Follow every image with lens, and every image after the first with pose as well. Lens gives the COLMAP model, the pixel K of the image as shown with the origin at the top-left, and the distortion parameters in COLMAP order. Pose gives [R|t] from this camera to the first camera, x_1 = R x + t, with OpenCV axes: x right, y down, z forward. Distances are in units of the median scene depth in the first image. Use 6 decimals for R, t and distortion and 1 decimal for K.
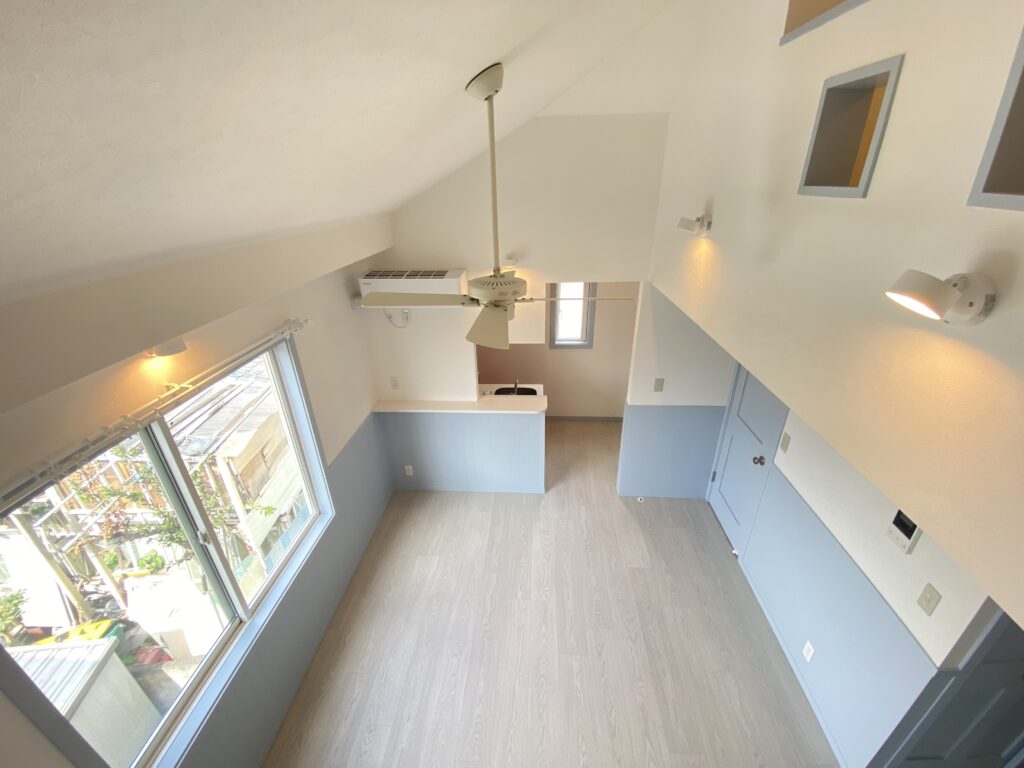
lens RADIAL K [[416.1, 0, 512.0], [0, 416.1, 384.0], [0, 0, 1]] dist [0.032904, -0.027723]
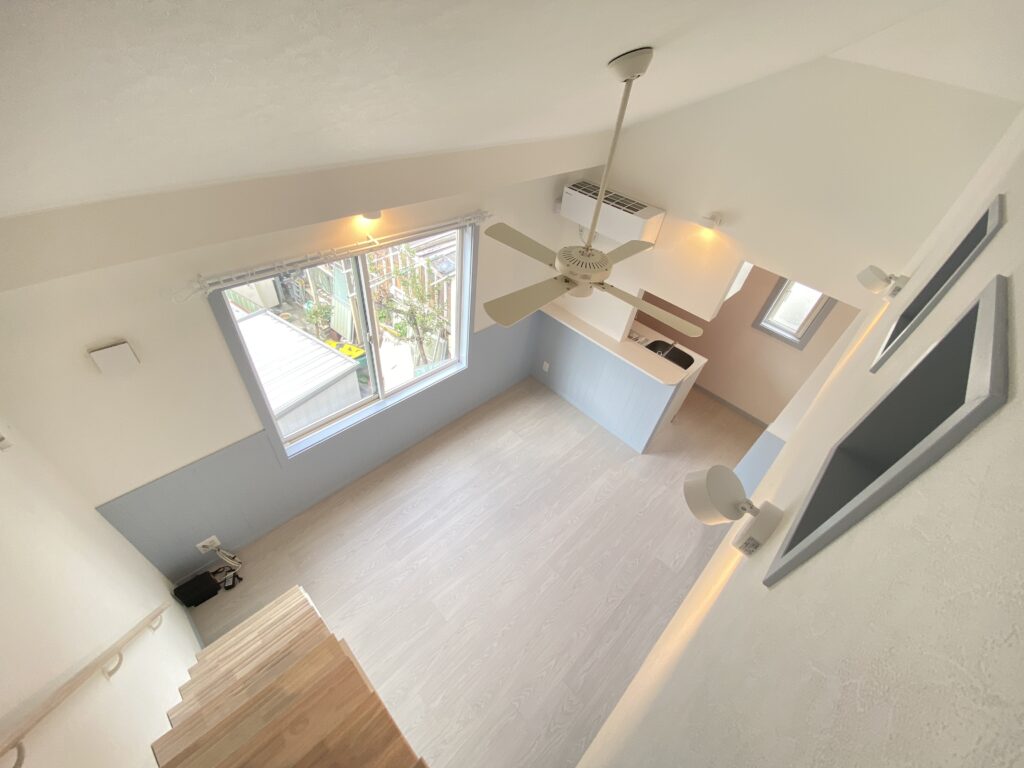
lens RADIAL K [[416.1, 0, 512.0], [0, 416.1, 384.0], [0, 0, 1]] dist [0.032904, -0.027723]
pose [[0.746792, 0.523947, -0.409611, 0.208079], [-0.403047, 0.846467, 0.347919, -0.132657], [0.529013, -0.094731, 0.843310, -0.009272]]
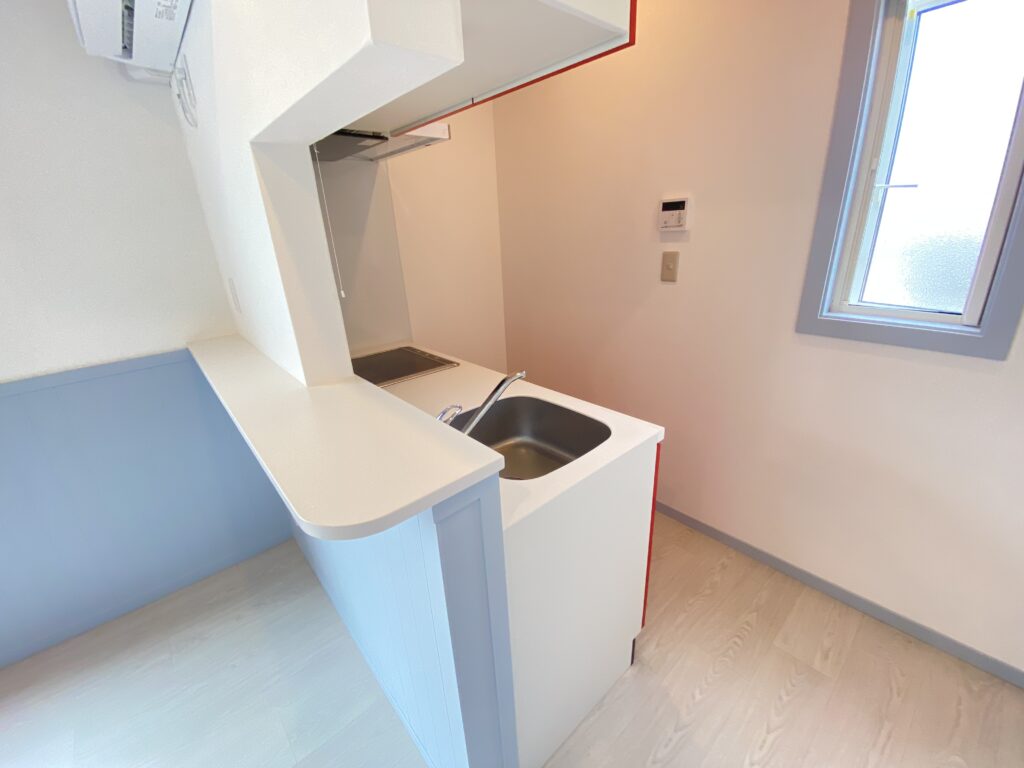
lens RADIAL K [[416.1, 0, 512.0], [0, 416.1, 384.0], [0, 0, 1]] dist [0.032904, -0.027723]
pose [[0.706867, 0.248482, -0.662266, 0.226738], [-0.285060, 0.956943, 0.054788, -0.019921], [0.647364, 0.150058, 0.747263, 0.958645]]
